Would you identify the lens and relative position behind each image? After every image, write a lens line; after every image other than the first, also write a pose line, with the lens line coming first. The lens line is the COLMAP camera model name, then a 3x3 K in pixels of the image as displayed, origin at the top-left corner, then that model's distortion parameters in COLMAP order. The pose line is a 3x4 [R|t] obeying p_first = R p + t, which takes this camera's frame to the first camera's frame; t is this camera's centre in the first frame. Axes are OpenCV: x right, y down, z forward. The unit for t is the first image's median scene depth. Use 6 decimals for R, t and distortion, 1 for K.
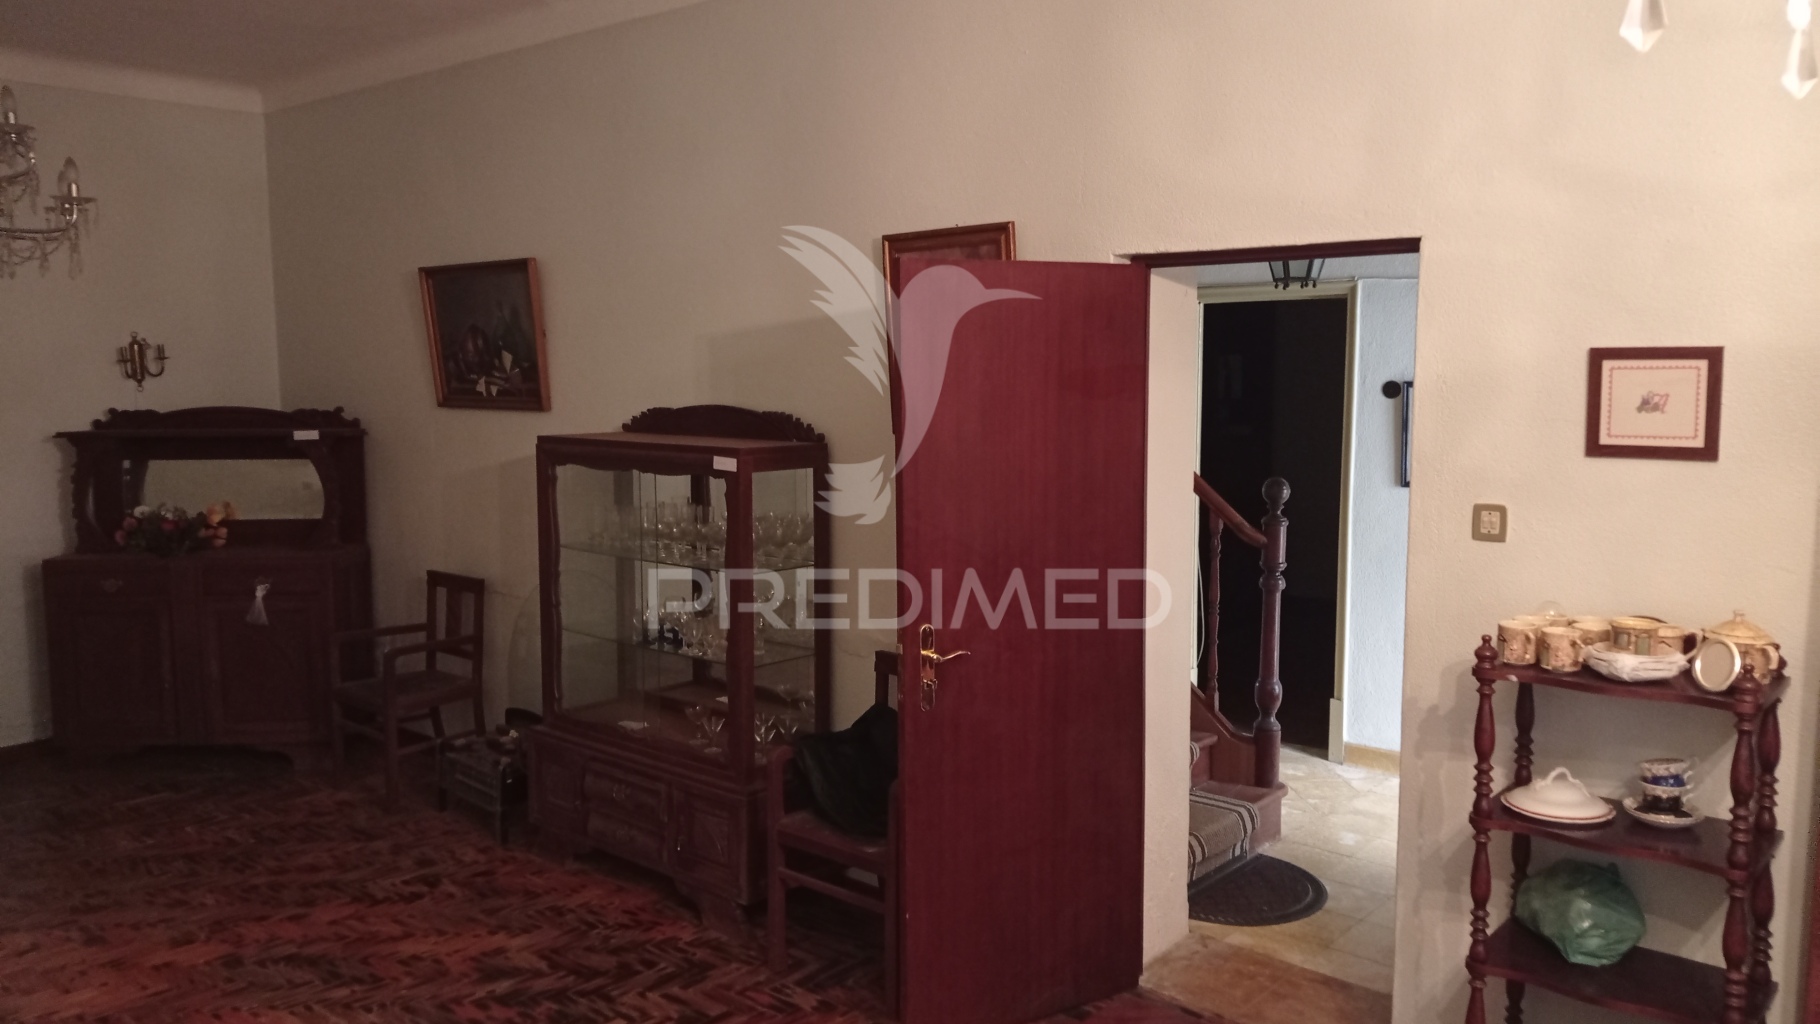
lens RADIAL K [[1349.6, 0, 912.3], [0, 1349.6, 508.3], [0, 0, 1]] dist [0.100532, -0.158577]
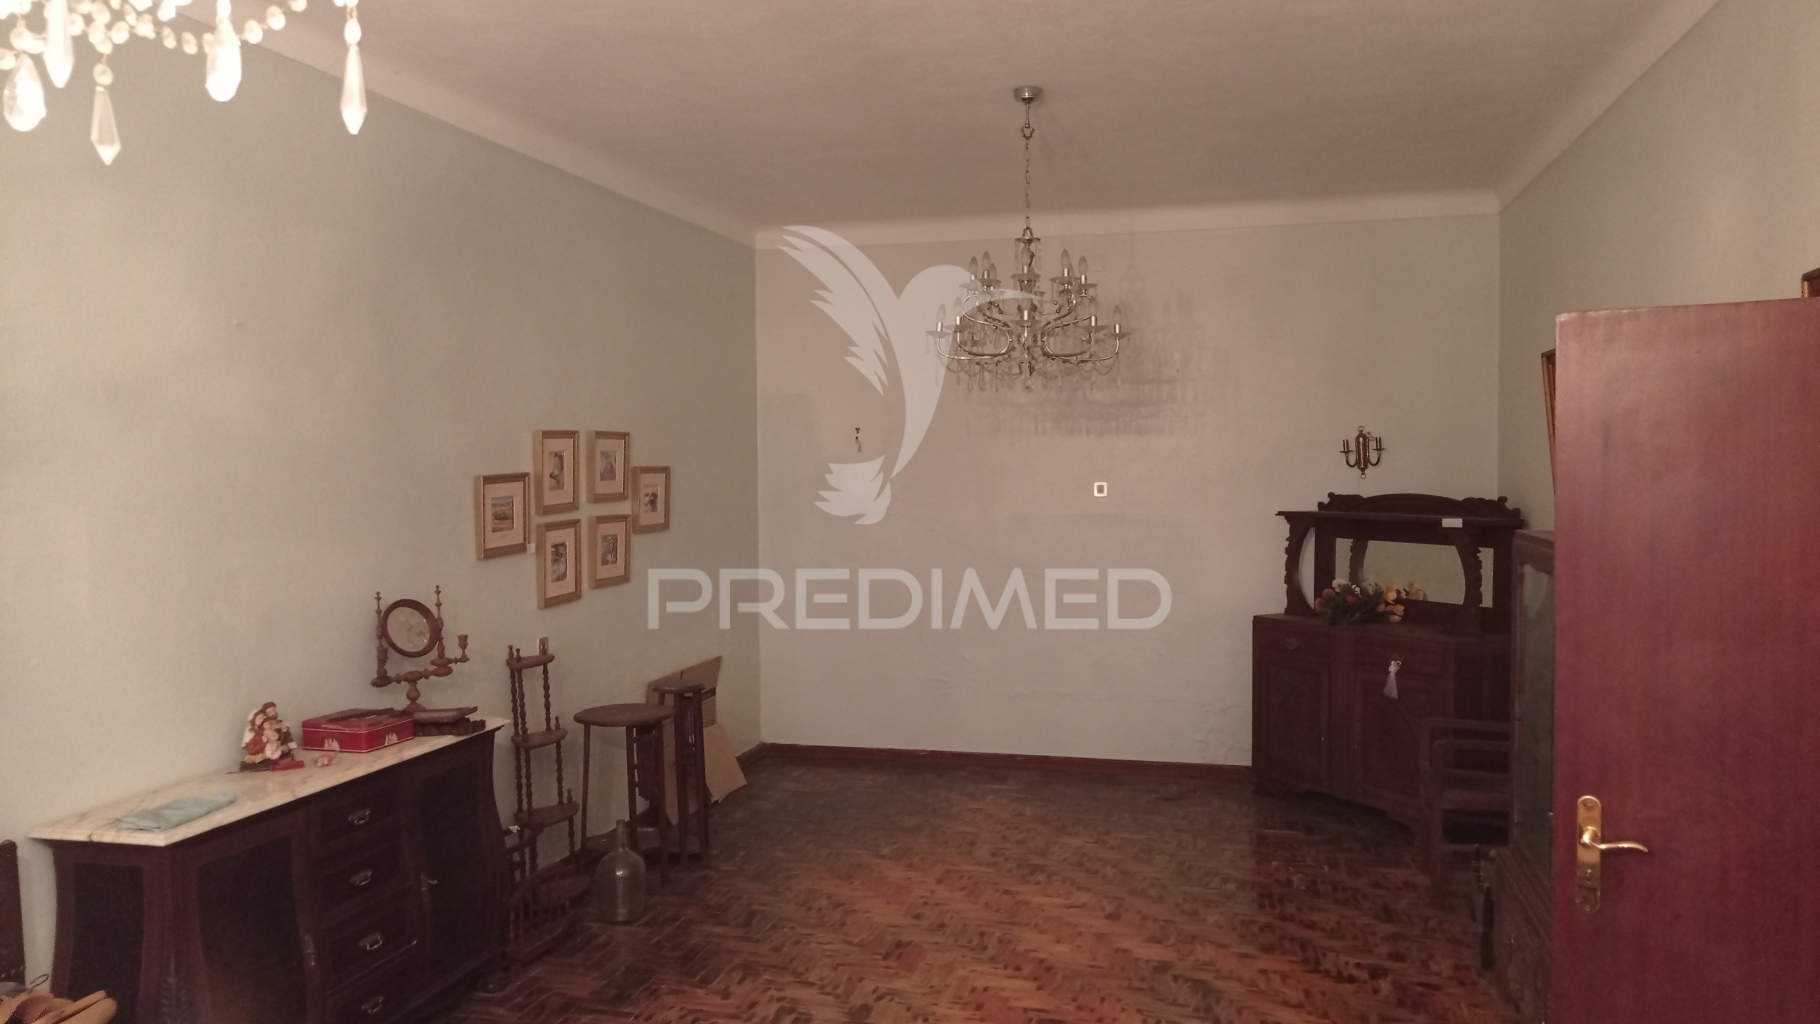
lens RADIAL K [[1349.6, 0, 912.3], [0, 1349.6, 508.3], [0, 0, 1]] dist [0.100532, -0.158577]
pose [[0.446775, 0.034106, -0.893996, 0.293984], [-0.090427, 0.995877, -0.007198, -0.020159], [0.890065, 0.084057, 0.448017, 0.176729]]
